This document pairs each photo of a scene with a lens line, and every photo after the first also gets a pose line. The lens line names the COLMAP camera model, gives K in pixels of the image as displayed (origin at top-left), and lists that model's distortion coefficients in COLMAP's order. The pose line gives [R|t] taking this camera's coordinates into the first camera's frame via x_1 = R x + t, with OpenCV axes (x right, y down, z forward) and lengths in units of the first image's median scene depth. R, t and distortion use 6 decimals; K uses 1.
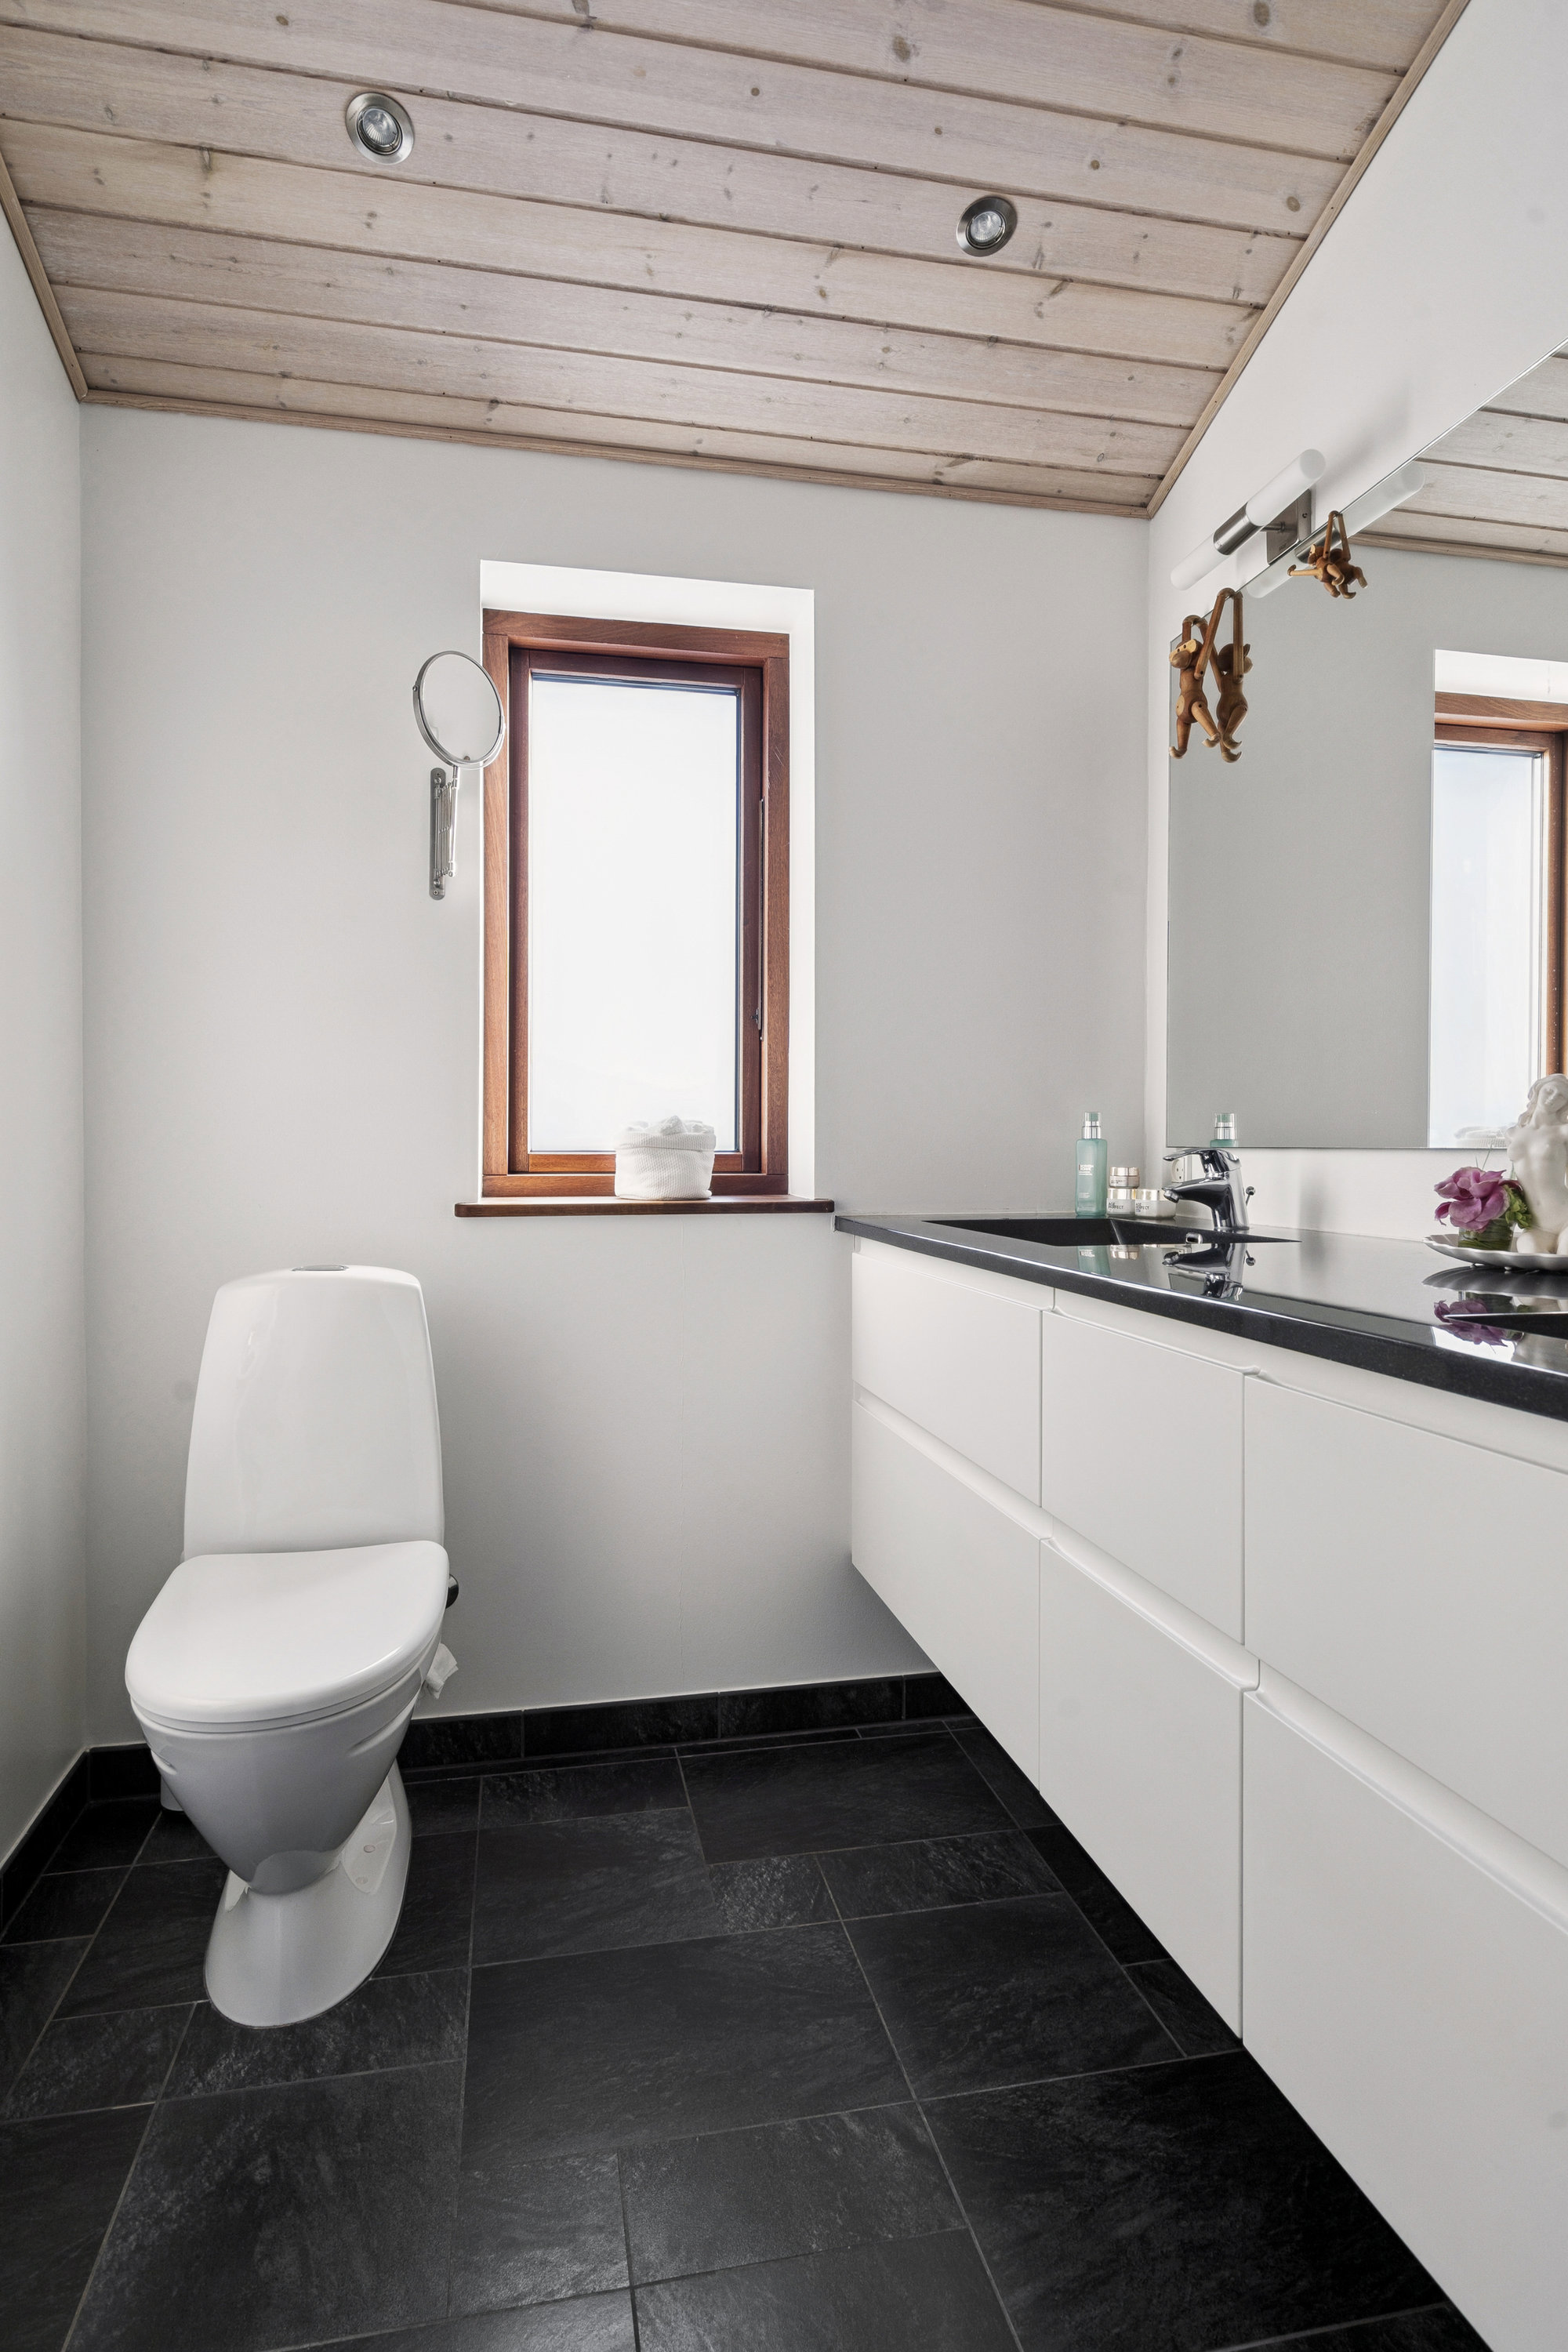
lens RADIAL K [[1254.4, 0, 783.3], [0, 1254.4, 1170.7], [0, 0, 1]] dist [0.004589, 0.000937]
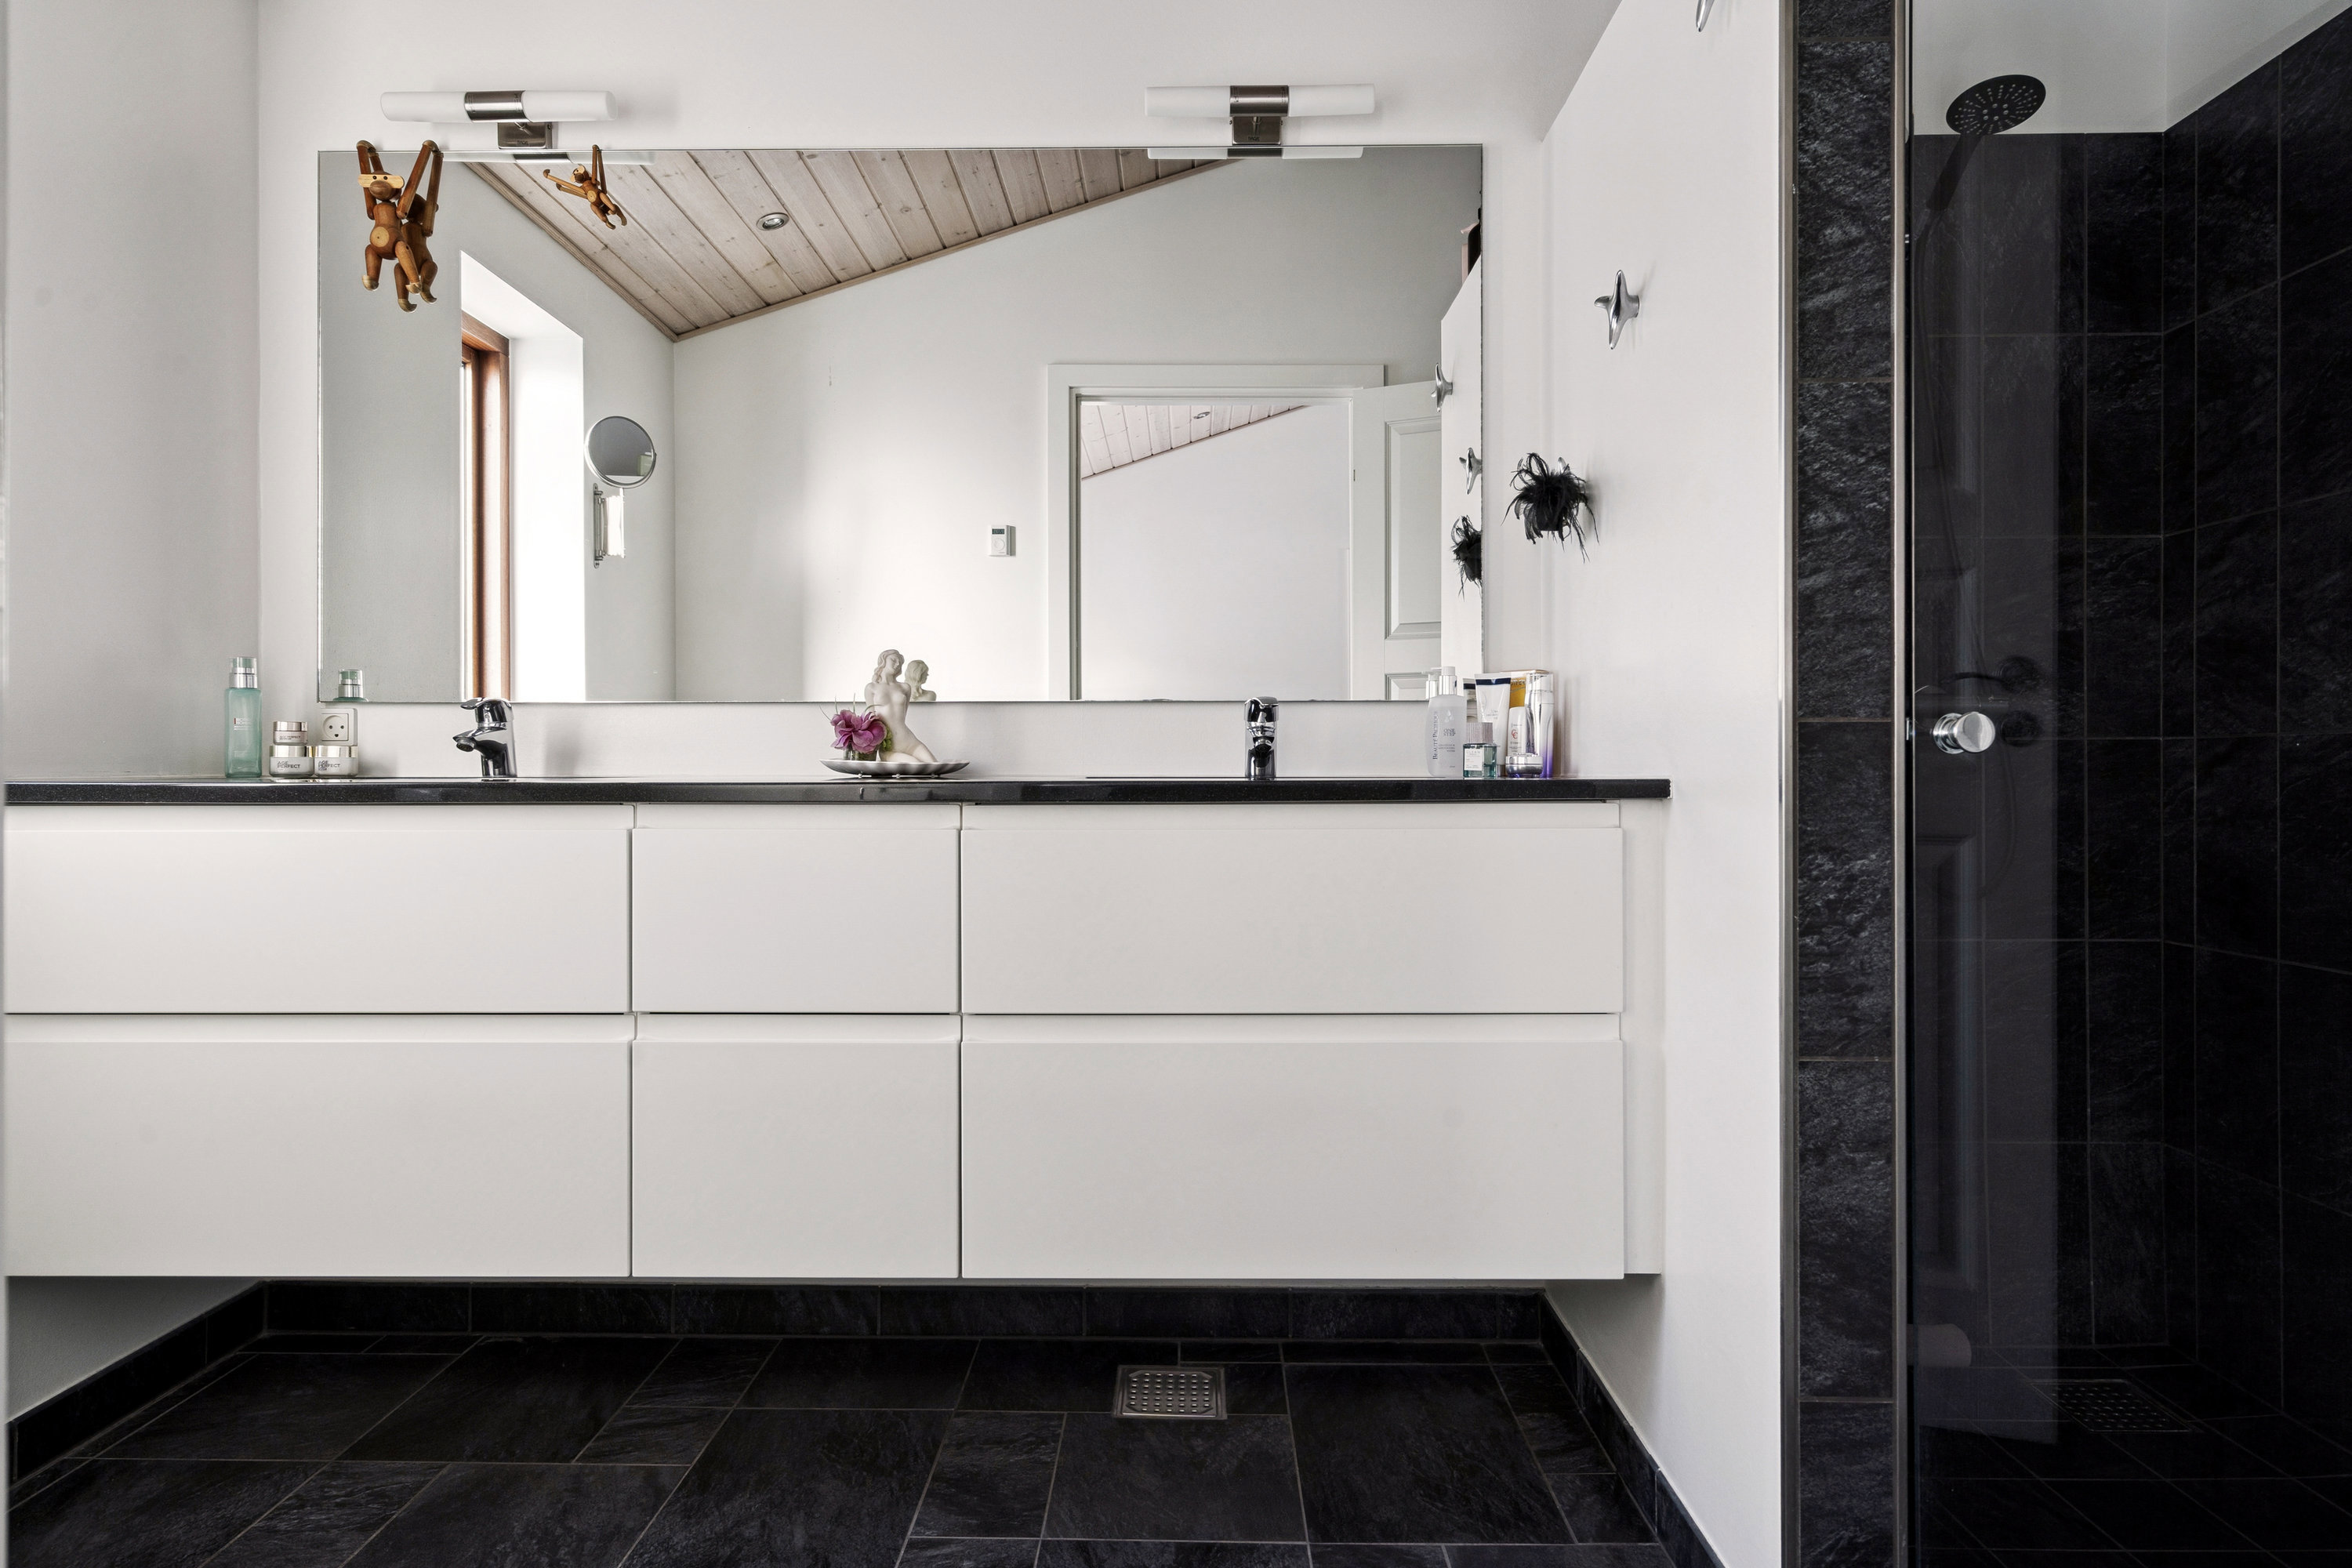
lens RADIAL K [[1355.5, 0, 1174.7], [0, 1355.5, 775.3], [0, 0, 1]] dist [-0.006757, -0.000705]
pose [[0.221500, -0.012719, 0.975077, -0.734447], [0.018854, 0.999784, 0.008758, 0.054216], [-0.974978, 0.016444, 0.221692, 0.248538]]
